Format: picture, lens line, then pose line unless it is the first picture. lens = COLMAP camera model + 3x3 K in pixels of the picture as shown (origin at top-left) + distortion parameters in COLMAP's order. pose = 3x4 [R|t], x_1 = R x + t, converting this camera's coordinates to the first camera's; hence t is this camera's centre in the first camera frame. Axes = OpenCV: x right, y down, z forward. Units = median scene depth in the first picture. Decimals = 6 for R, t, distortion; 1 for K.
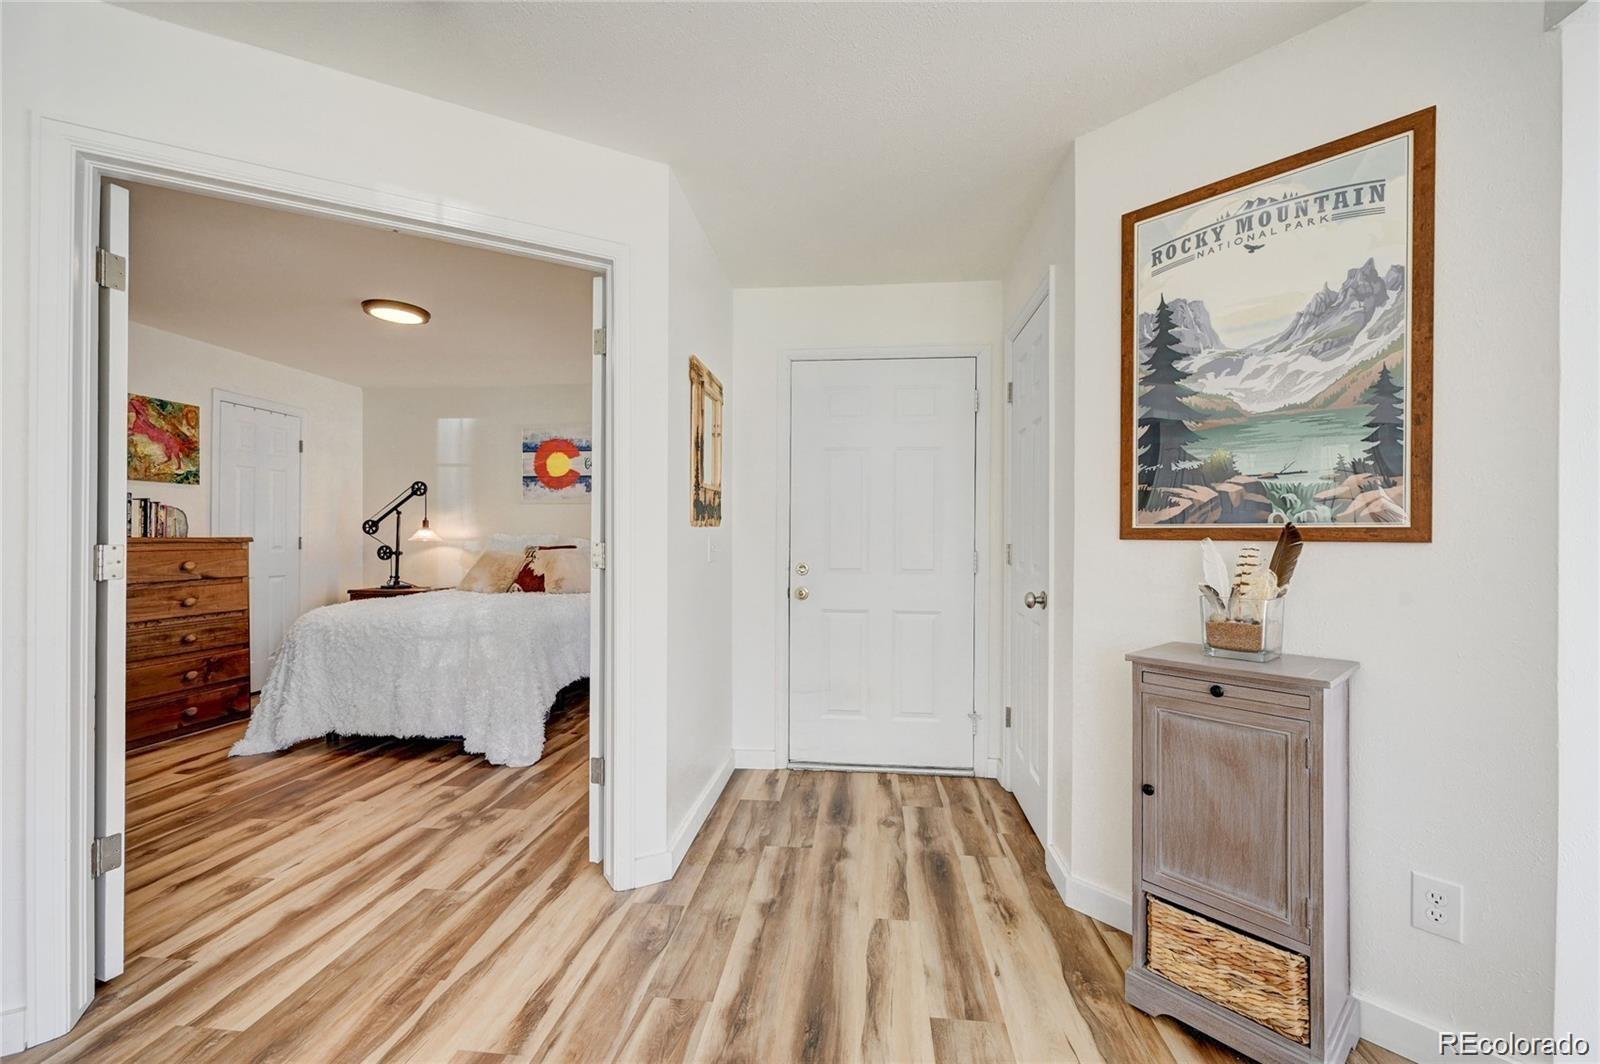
lens RADIAL K [[635.9, 0, 807.1], [0, 635.9, 535.1], [0, 0, 1]] dist [0.001144, -0.000014]
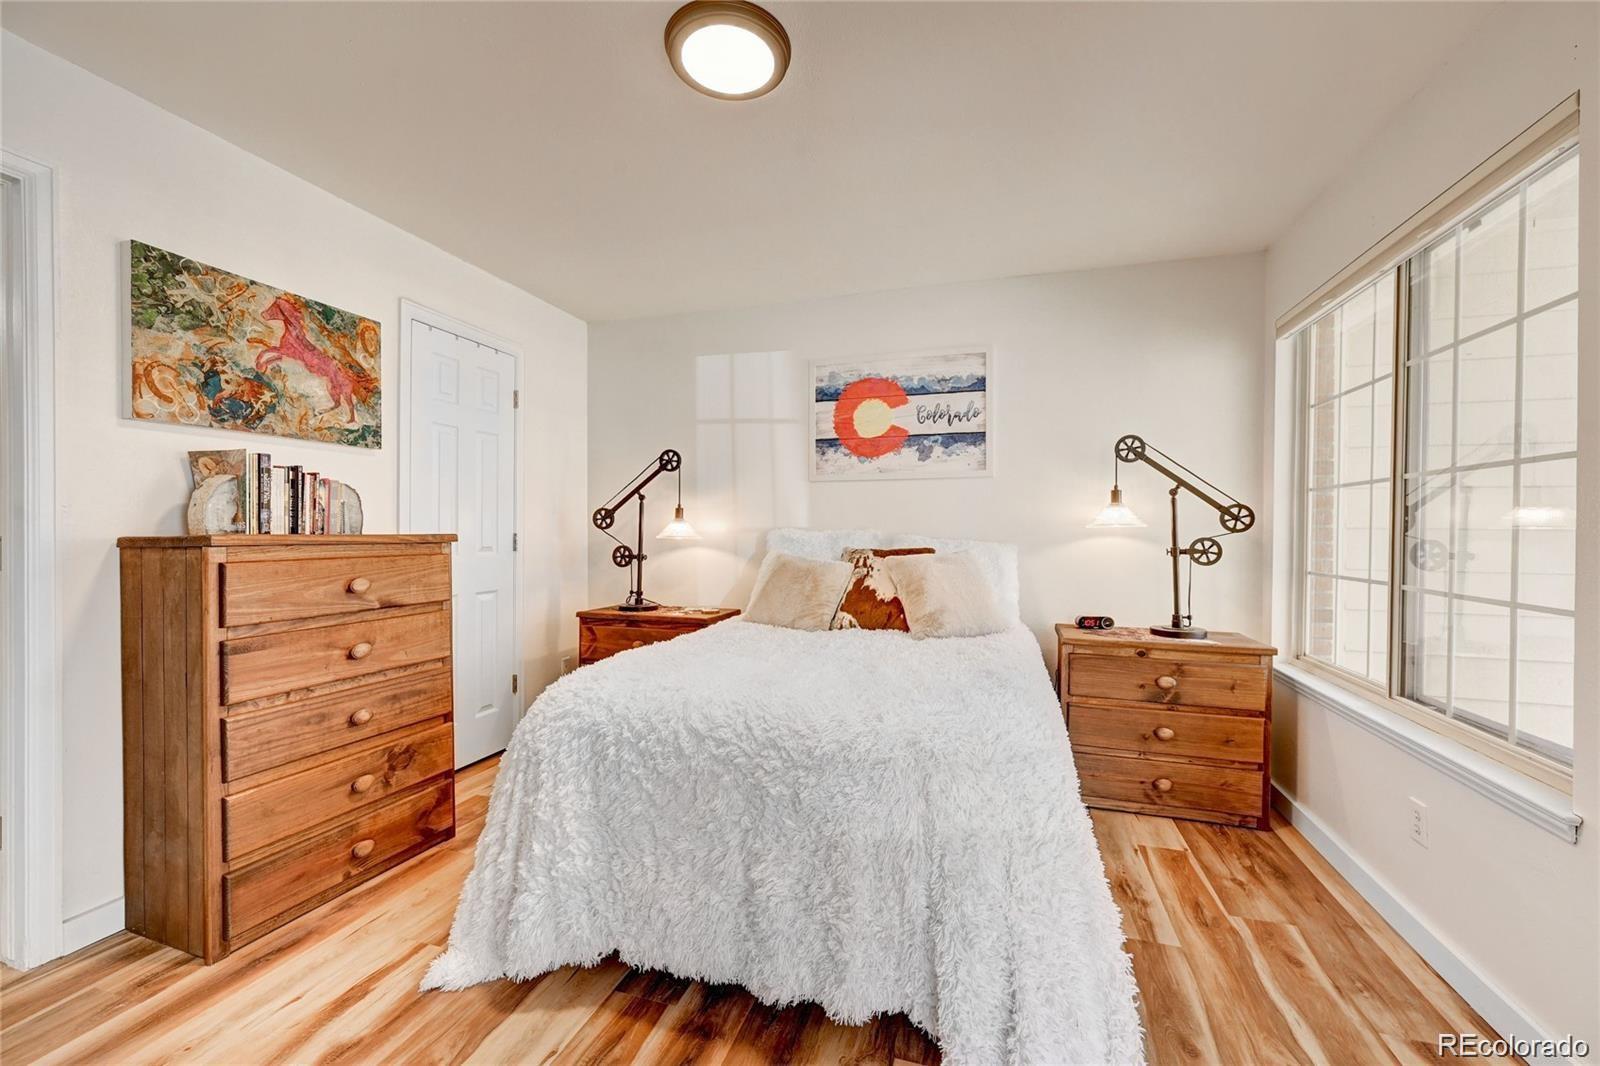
lens RADIAL K [[635.9, 0, 807.1], [0, 635.9, 536.1], [0, 0, 1]] dist [0.001144, -0.000014]
pose [[0.979790, 0.002019, -0.200021, -0.433920], [-0.000348, 0.999965, 0.008387, 0.000332], [0.200031, -0.008148, 0.979756, 0.485877]]
